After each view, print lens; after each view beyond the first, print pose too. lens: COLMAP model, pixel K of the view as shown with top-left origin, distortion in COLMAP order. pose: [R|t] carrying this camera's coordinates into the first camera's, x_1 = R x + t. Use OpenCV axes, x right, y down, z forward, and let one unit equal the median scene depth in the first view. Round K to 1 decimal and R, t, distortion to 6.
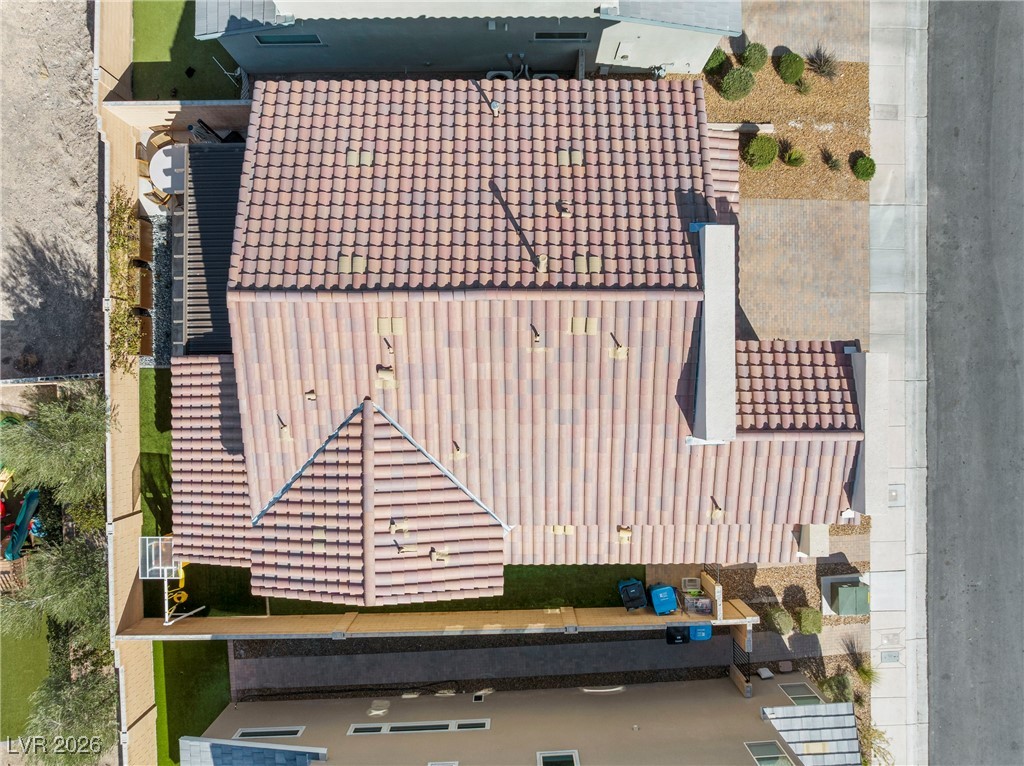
lens RADIAL K [[716.3, 0, 514.7], [0, 716.3, 381.0], [0, 0, 1]] dist [-0.038280, 0.002724]
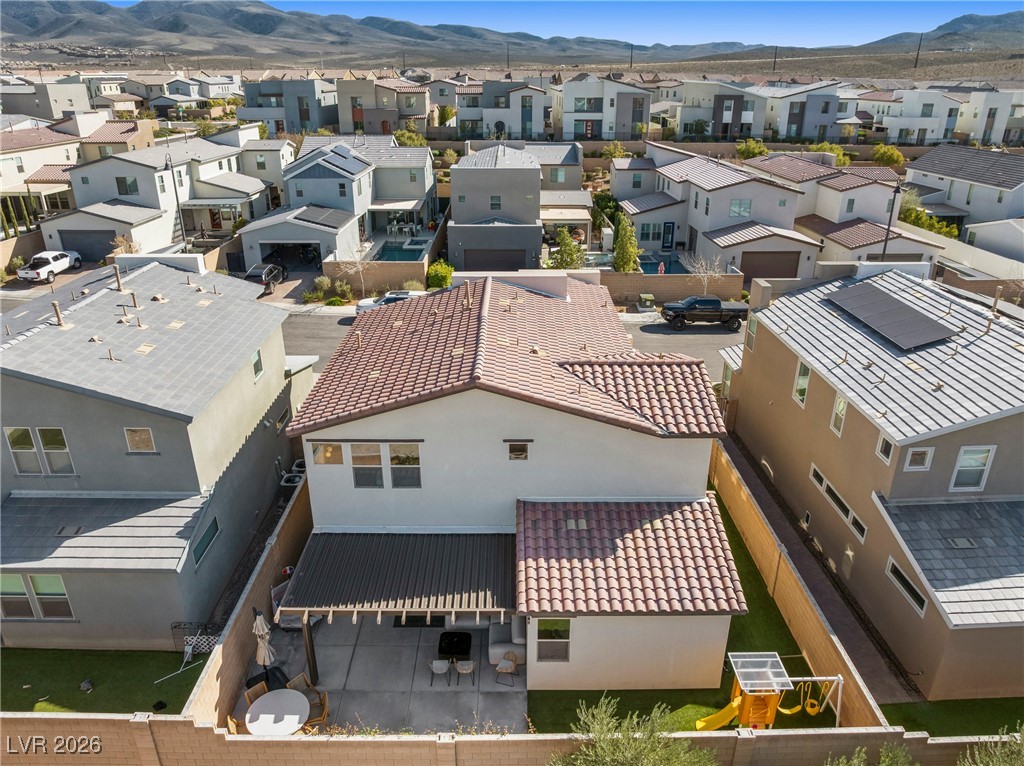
lens RADIAL K [[721.8, 0, 512.0], [0, 721.8, 383.0], [0, 0, 1]] dist [-0.055715, 0.028869]
pose [[0.006597, -0.394865, 0.918716, -1.026336], [0.999948, 0.009782, -0.002976, -0.037796], [-0.007812, 0.918687, 0.394909, 0.333353]]
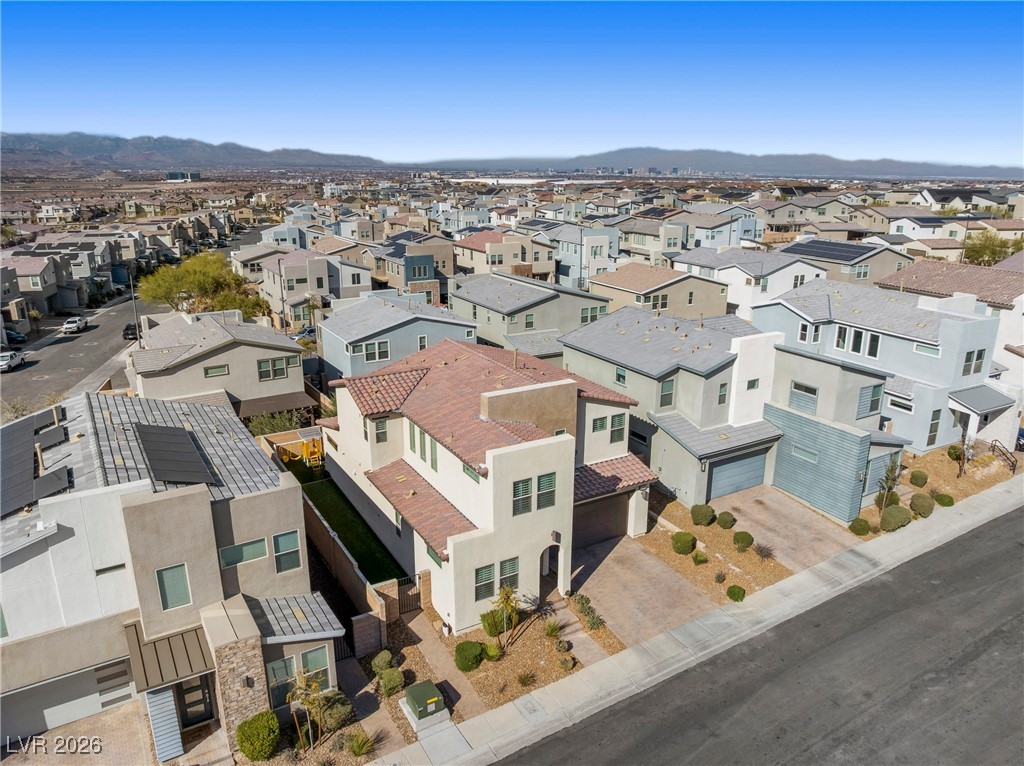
lens RADIAL K [[716.3, 0, 514.7], [0, 716.3, 381.0], [0, 0, 1]] dist [-0.038280, 0.002724]
pose [[0.497029, 0.251777, -0.830404, 1.283519], [-0.867734, 0.144453, -0.475575, 0.618707], [0.000215, 0.956944, 0.290272, 0.248507]]
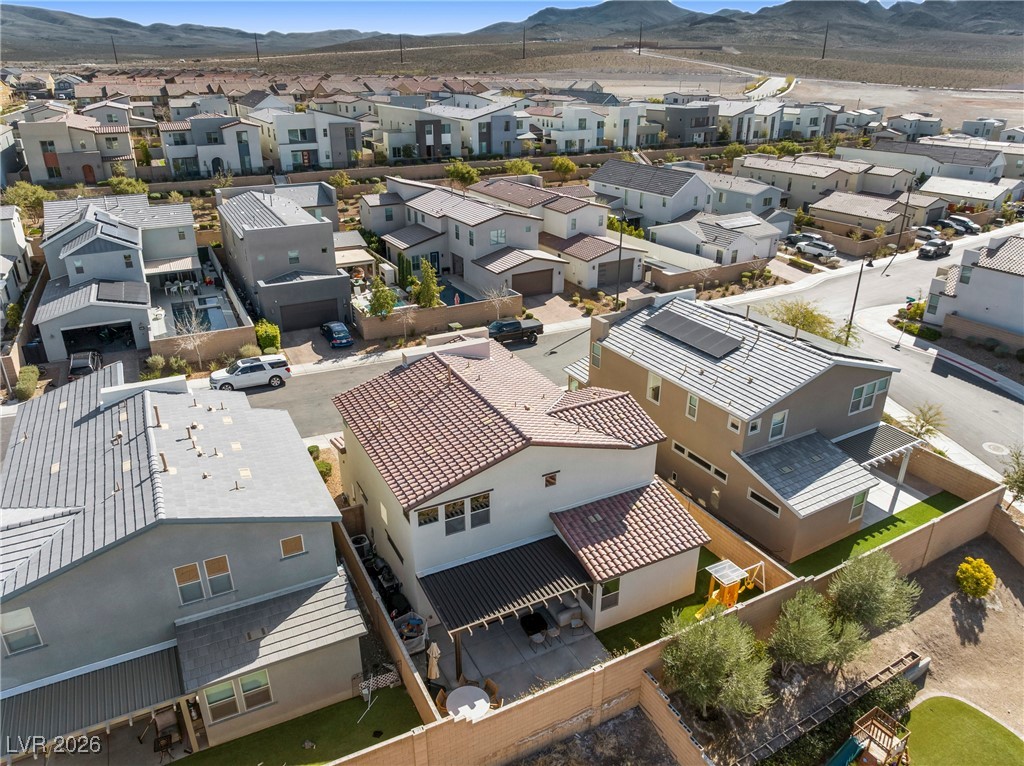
lens RADIAL K [[721.8, 0, 512.0], [0, 721.8, 383.0], [0, 0, 1]] dist [-0.055715, 0.028869]
pose [[-0.452542, -0.363607, 0.814246, -1.203596], [0.891718, -0.177691, 0.416251, -0.594398], [-0.006668, 0.914449, 0.404647, 0.079145]]
